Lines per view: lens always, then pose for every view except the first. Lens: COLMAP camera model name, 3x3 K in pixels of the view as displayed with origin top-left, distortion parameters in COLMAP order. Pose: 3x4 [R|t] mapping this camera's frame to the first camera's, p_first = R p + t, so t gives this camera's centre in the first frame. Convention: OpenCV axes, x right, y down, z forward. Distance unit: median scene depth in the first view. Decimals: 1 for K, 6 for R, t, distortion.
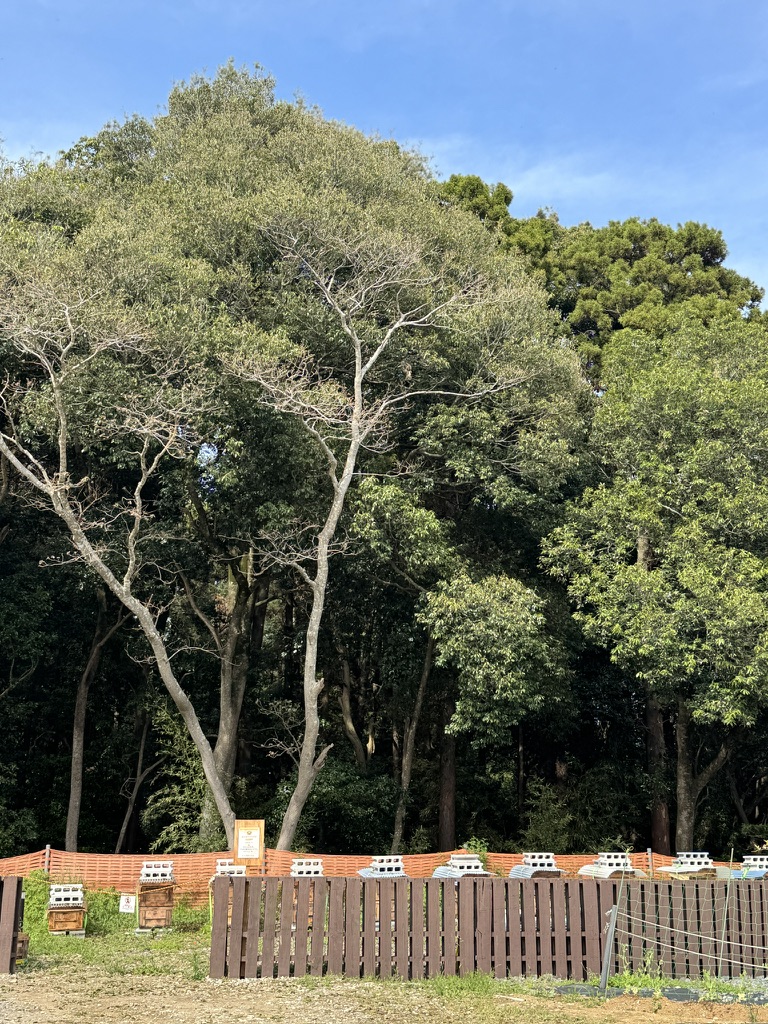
lens RADIAL K [[1232.7, 0, 381.8], [0, 1232.7, 514.5], [0, 0, 1]] dist [0.125473, 0.000000]
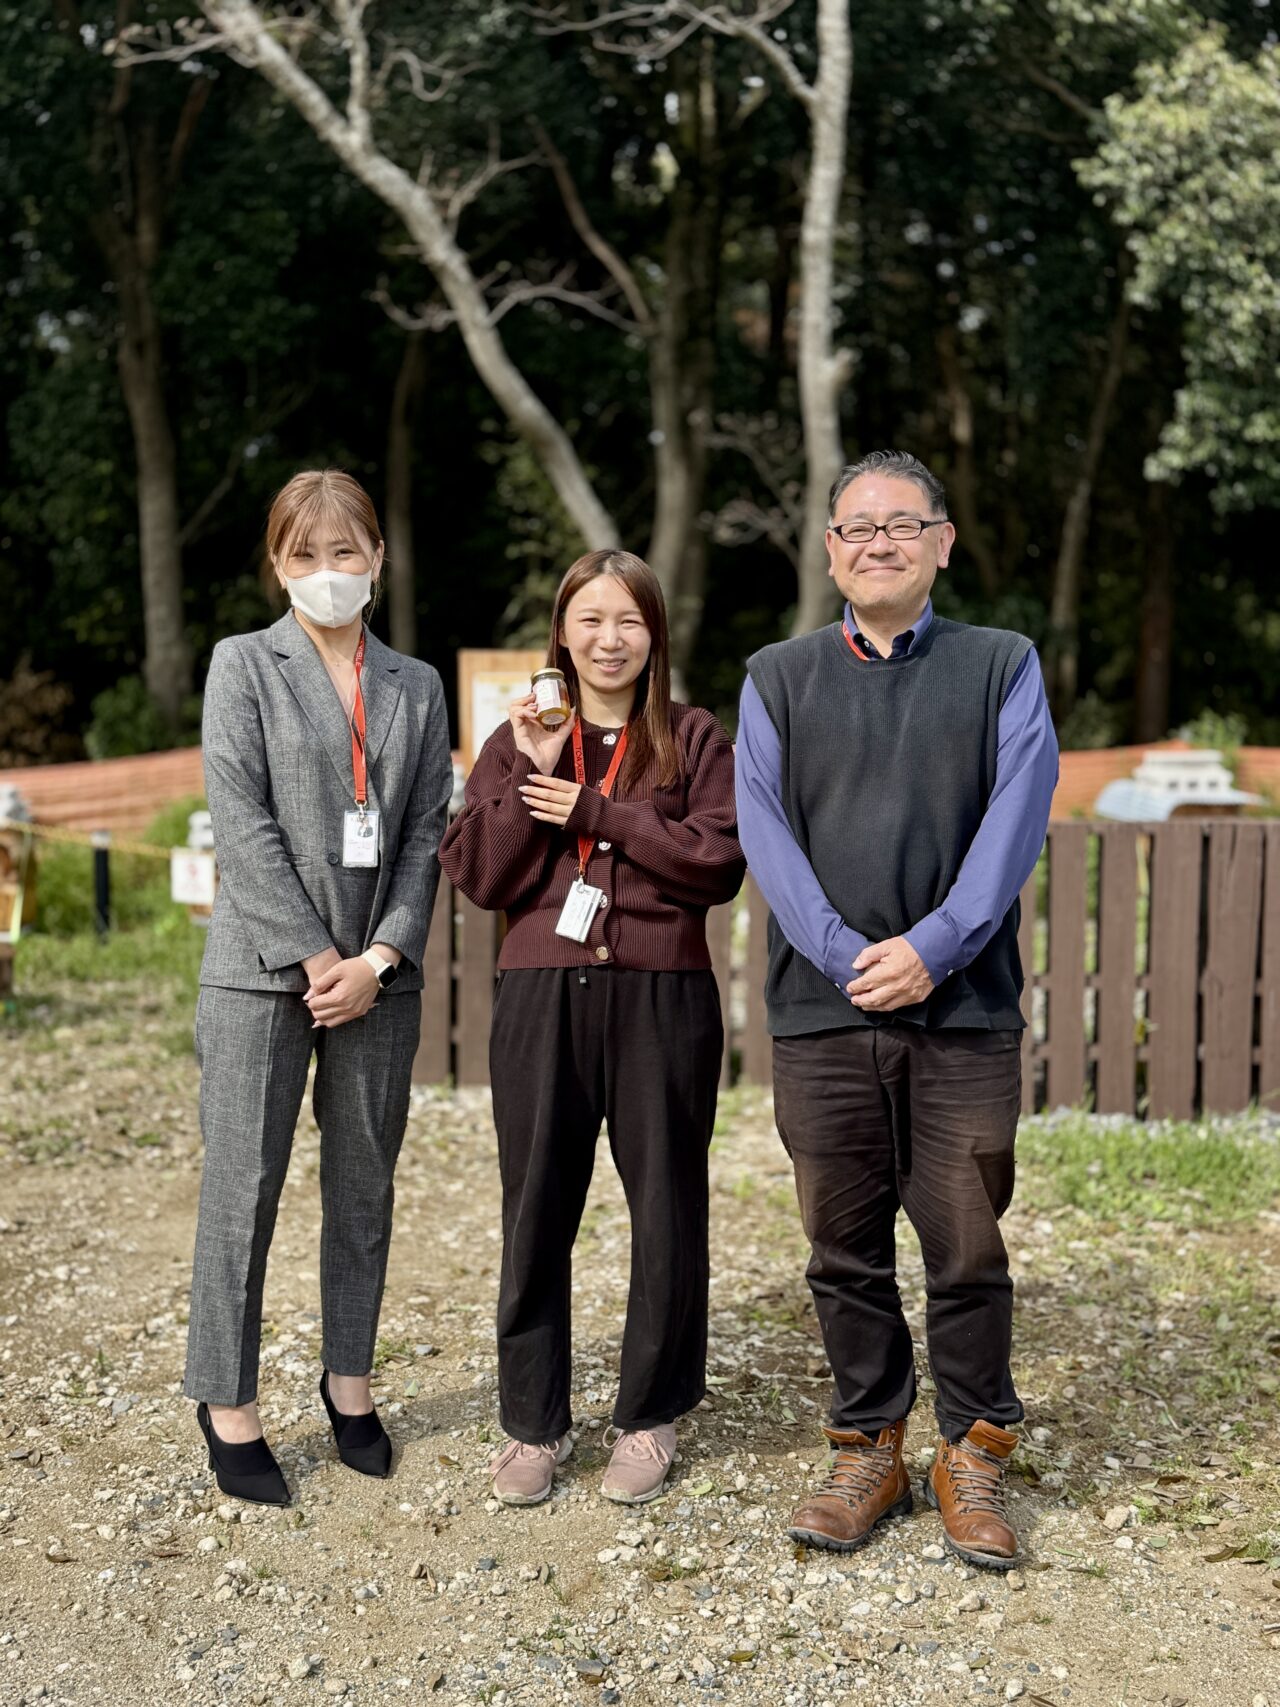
lens RADIAL K [[1858.7, 0, 644.0], [0, 1858.7, 857.3], [0, 0, 1]] dist [-0.009569, 0.000000]
pose [[0.975103, 0.016523, -0.221135, 0.027230], [0.053104, 0.950805, 0.305206, 0.103196], [0.215299, -0.309350, 0.926255, 0.364357]]
